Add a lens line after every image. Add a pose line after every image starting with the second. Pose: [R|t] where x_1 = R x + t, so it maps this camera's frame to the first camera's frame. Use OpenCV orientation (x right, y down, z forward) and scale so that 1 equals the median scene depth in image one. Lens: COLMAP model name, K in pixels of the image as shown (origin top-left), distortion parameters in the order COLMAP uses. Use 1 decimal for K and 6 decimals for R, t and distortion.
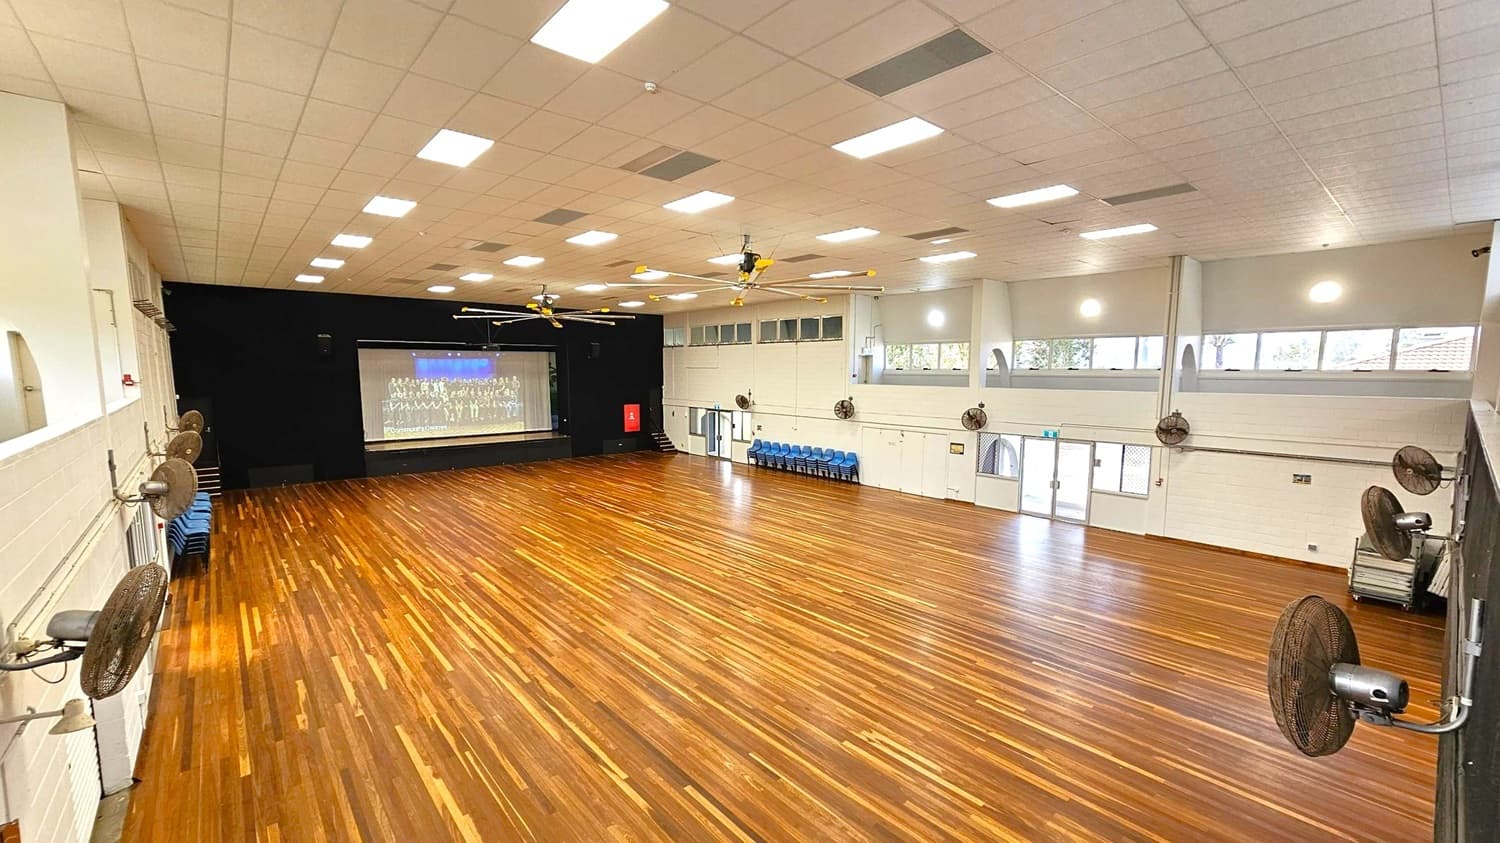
lens RADIAL K [[617.2, 0, 745.5], [0, 617.2, 440.8], [0, 0, 1]] dist [0.001431, -0.000023]
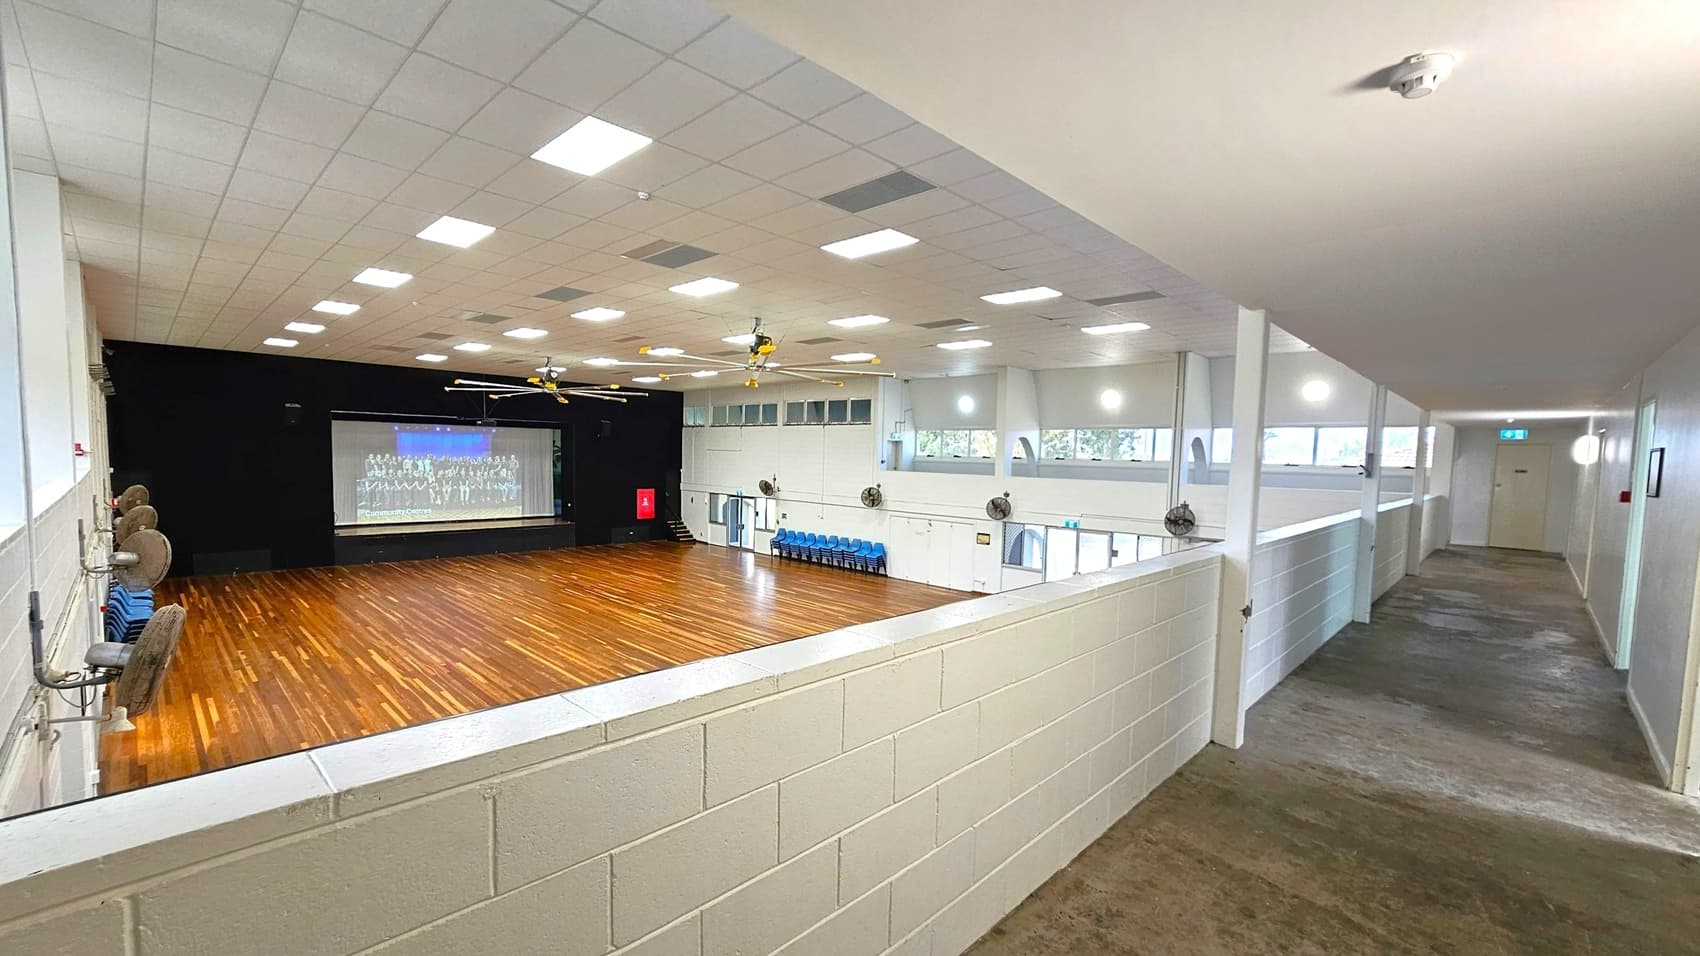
lens RADIAL K [[702.2, 0, 845.5], [0, 702.2, 502.0], [0, 0, 1]] dist [-0.000659, -0.000066]
pose [[0.996323, 0.015465, 0.084269, 0.030353], [-0.011495, 0.998810, -0.047394, 0.008578], [-0.084902, 0.046251, 0.995315, -0.071245]]
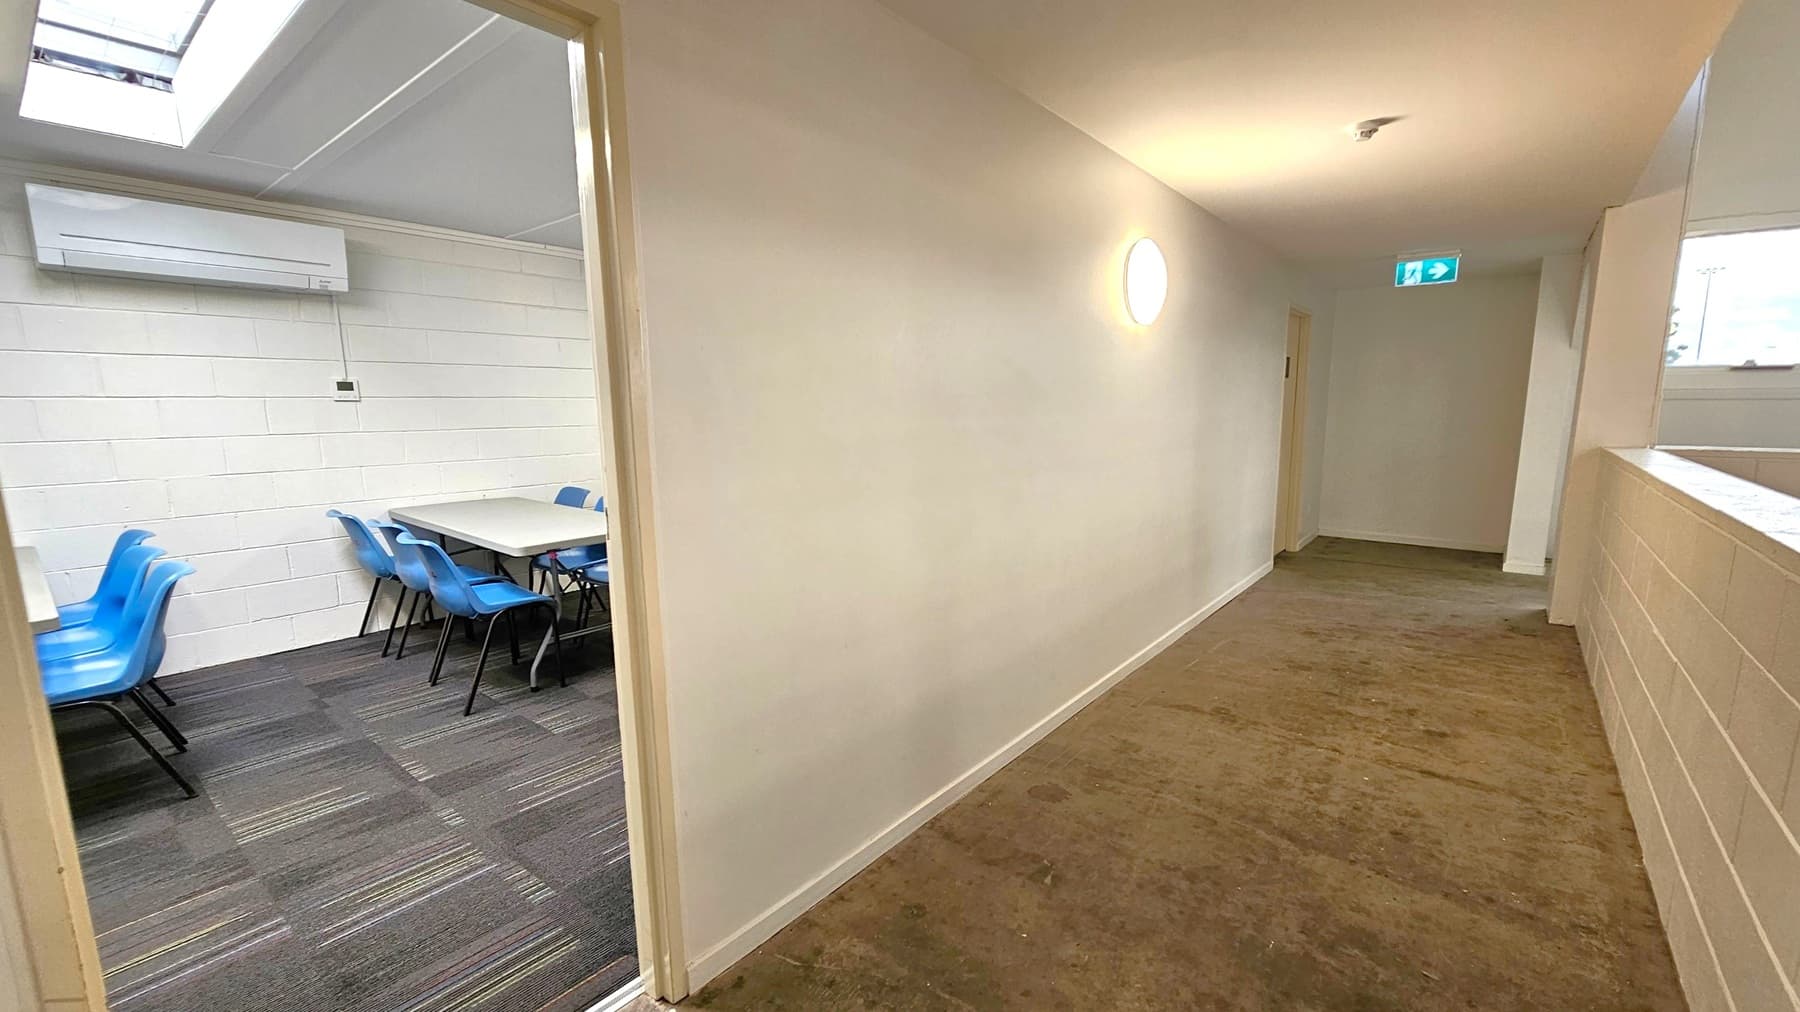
lens RADIAL K [[743.5, 0, 895.2], [0, 743.5, 531.4], [0, 0, 1]] dist [-0.000659, -0.000066]
pose [[-0.985448, 0.036251, -0.166069, 0.774599], [-0.011539, 0.960474, 0.278130, -0.042598], [0.169587, 0.275999, -0.946079, 0.782127]]
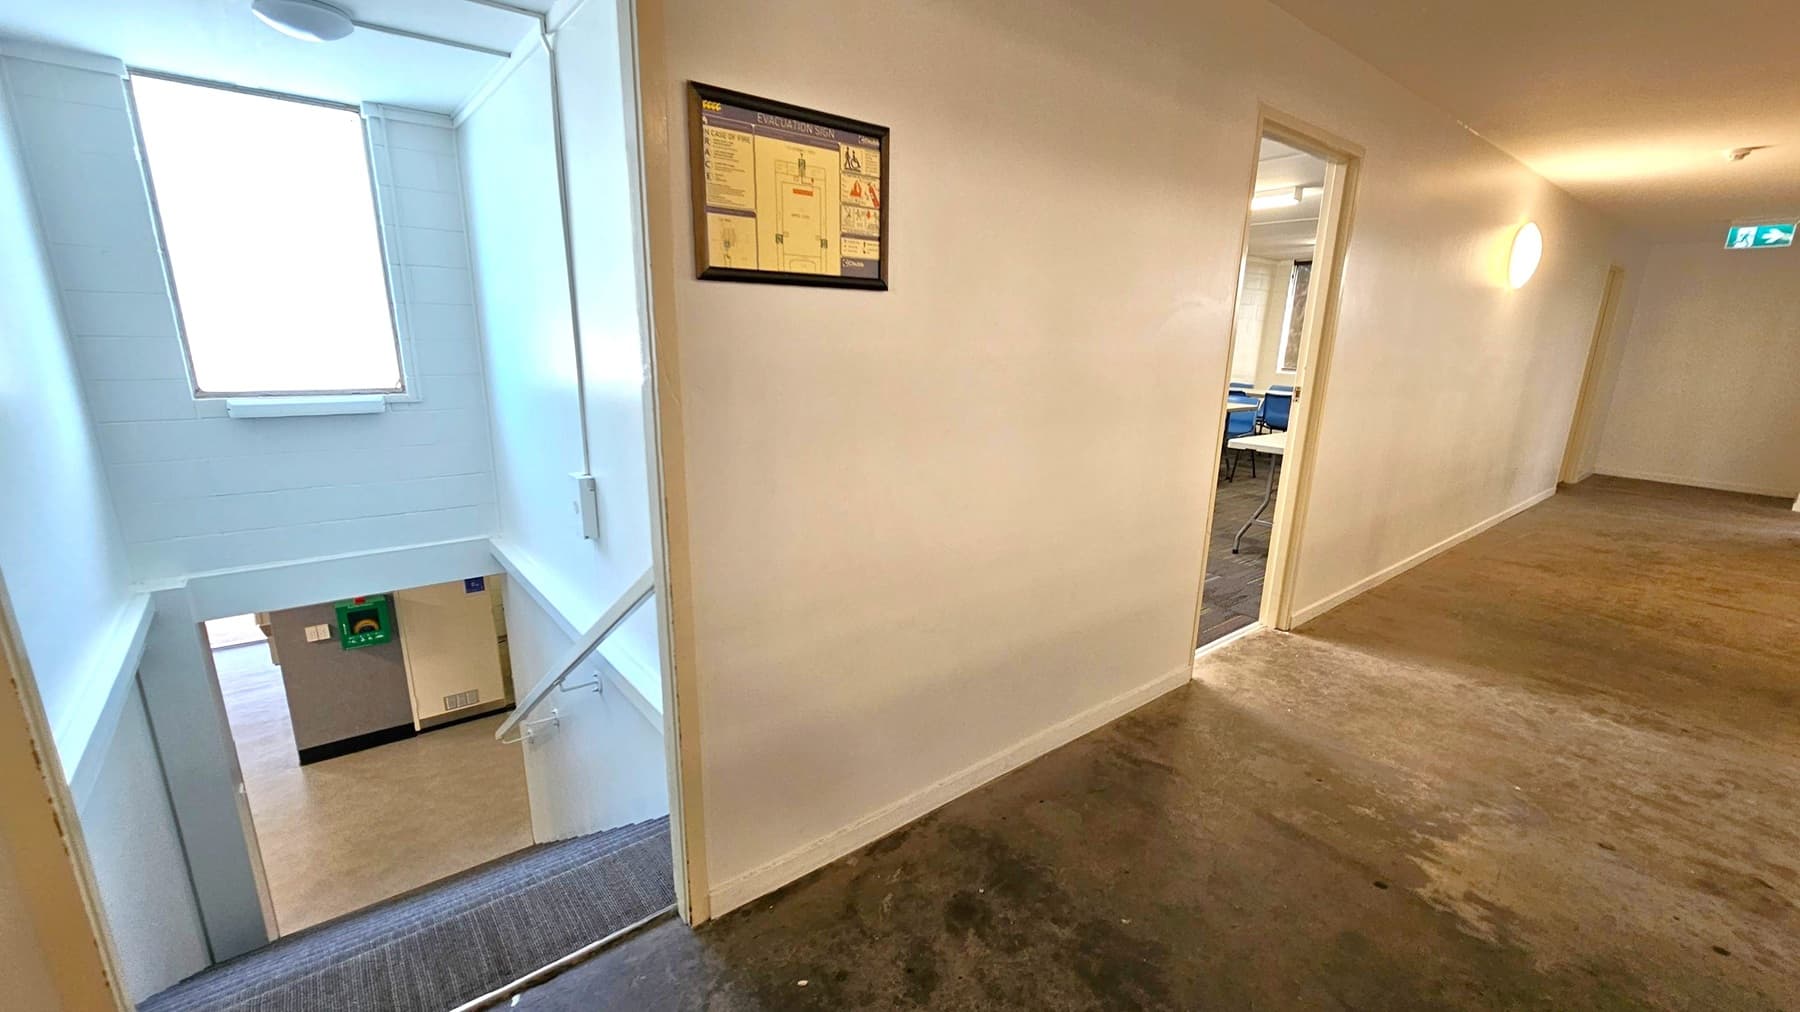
lens RADIAL K [[738.8, 0, 903.2], [0, 738.8, 528.7], [0, 0, 1]] dist [-0.001201, 0.000056]
pose [[-0.999181, -0.032635, 0.023930, 1.190598], [-0.021697, 0.931157, 0.363973, -0.076747], [-0.034161, 0.363156, -0.931102, 1.146197]]
